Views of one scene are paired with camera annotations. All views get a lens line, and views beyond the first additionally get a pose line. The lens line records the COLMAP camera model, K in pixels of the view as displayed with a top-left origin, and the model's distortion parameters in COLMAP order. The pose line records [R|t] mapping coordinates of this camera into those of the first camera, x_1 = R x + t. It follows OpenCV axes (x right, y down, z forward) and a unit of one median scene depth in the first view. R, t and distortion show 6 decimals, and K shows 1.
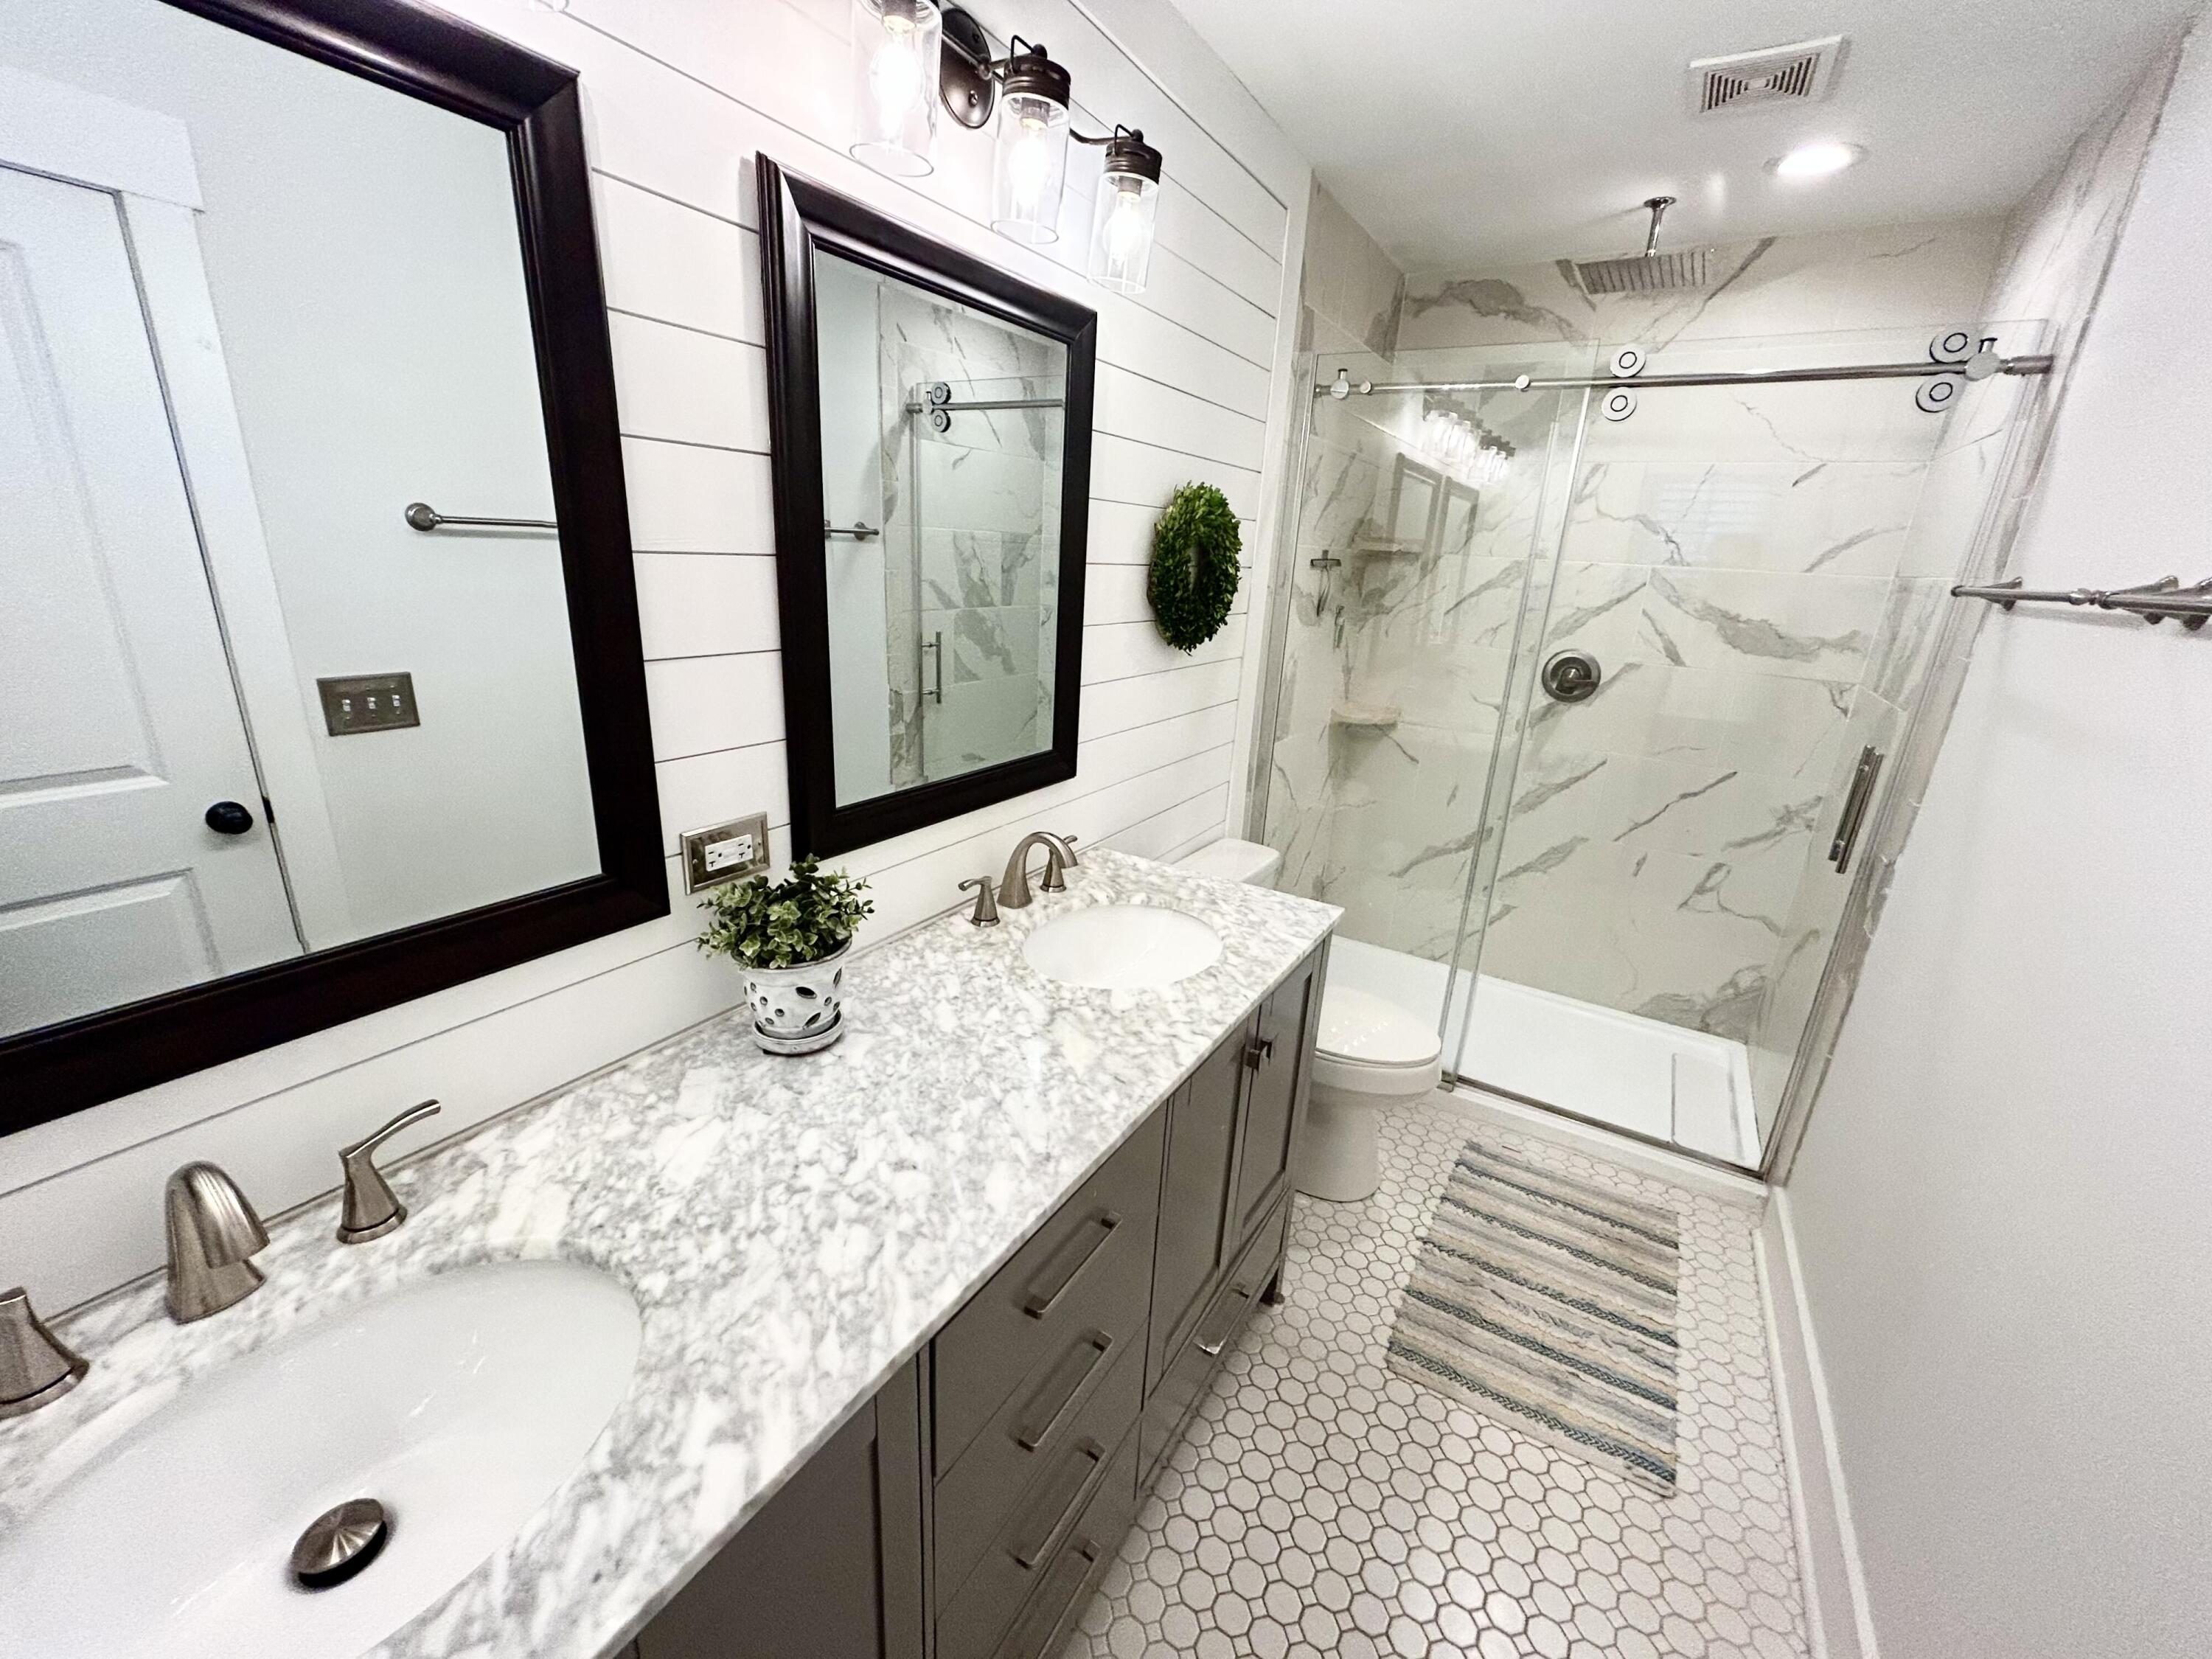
lens RADIAL K [[894.9, 0, 1106.0], [0, 894.9, 829.5], [0, 0, 1]] dist [0.002996, 0.000183]
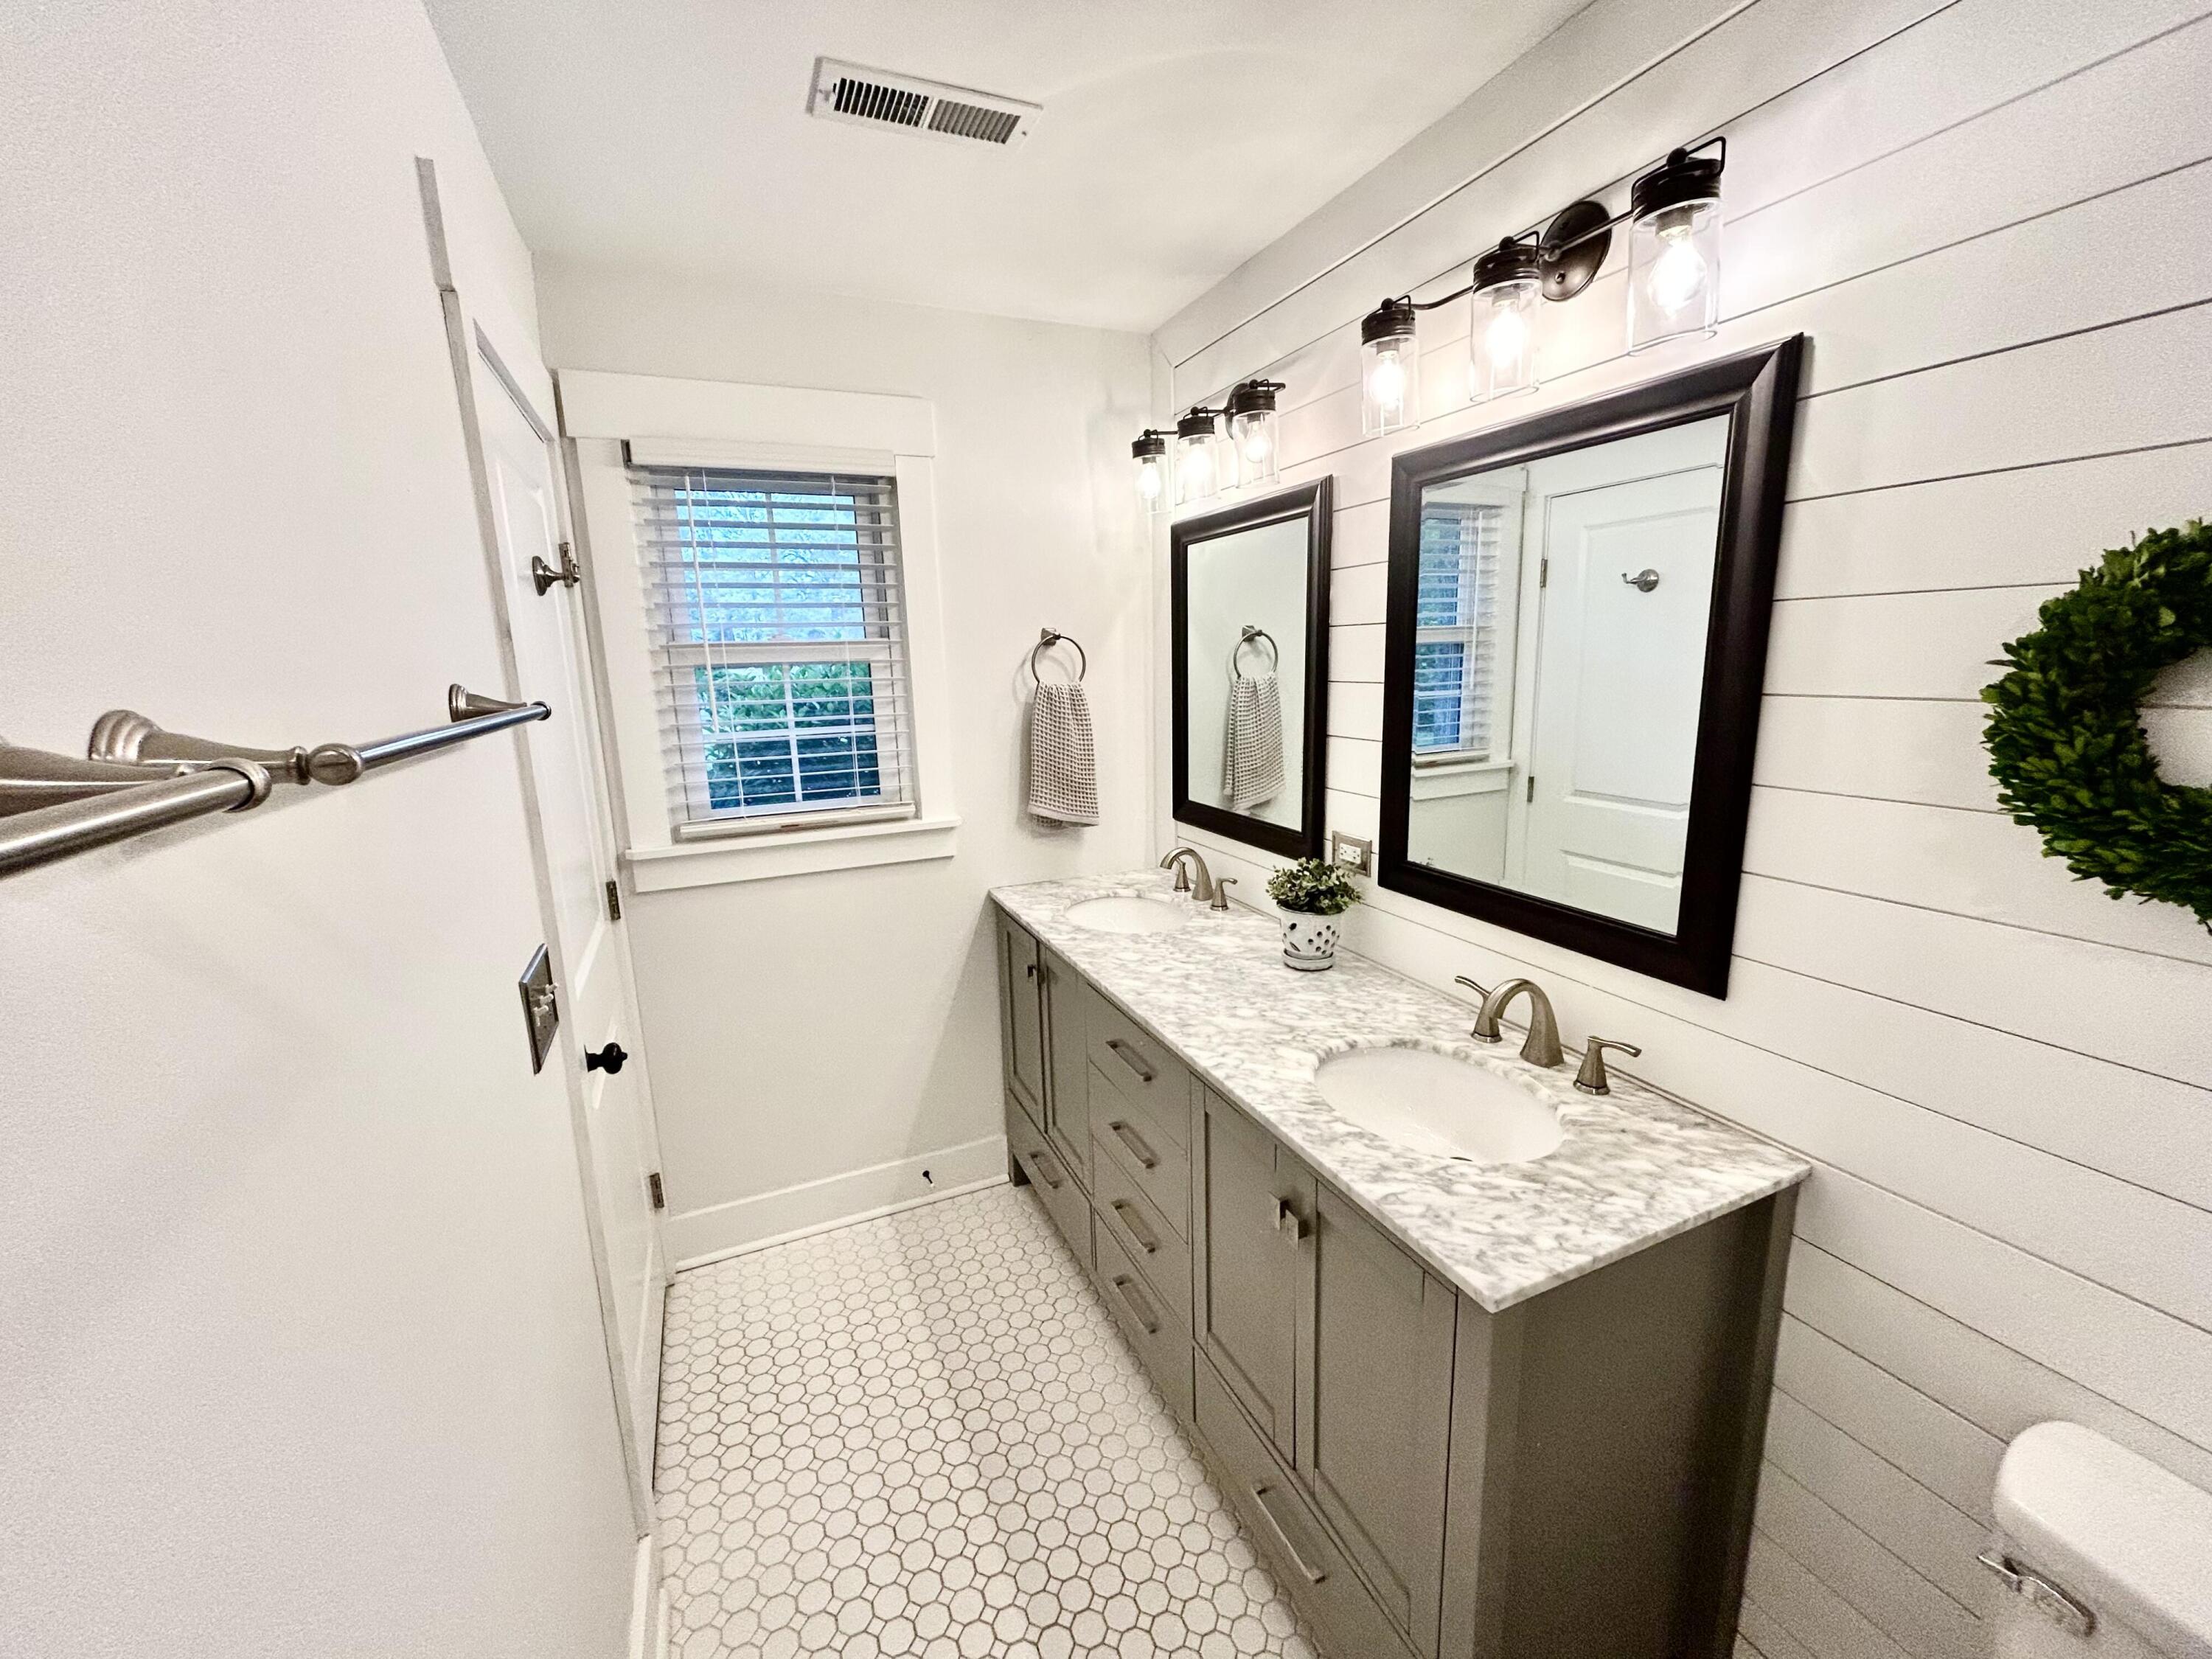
lens RADIAL K [[894.9, 0, 1106.0], [0, 894.9, 829.5], [0, 0, 1]] dist [0.002996, 0.000183]
pose [[-0.570225, 0.125901, -0.811783, 1.197971], [-0.246833, 0.916264, 0.315490, -0.431008], [0.783528, 0.380276, -0.491400, 1.431719]]
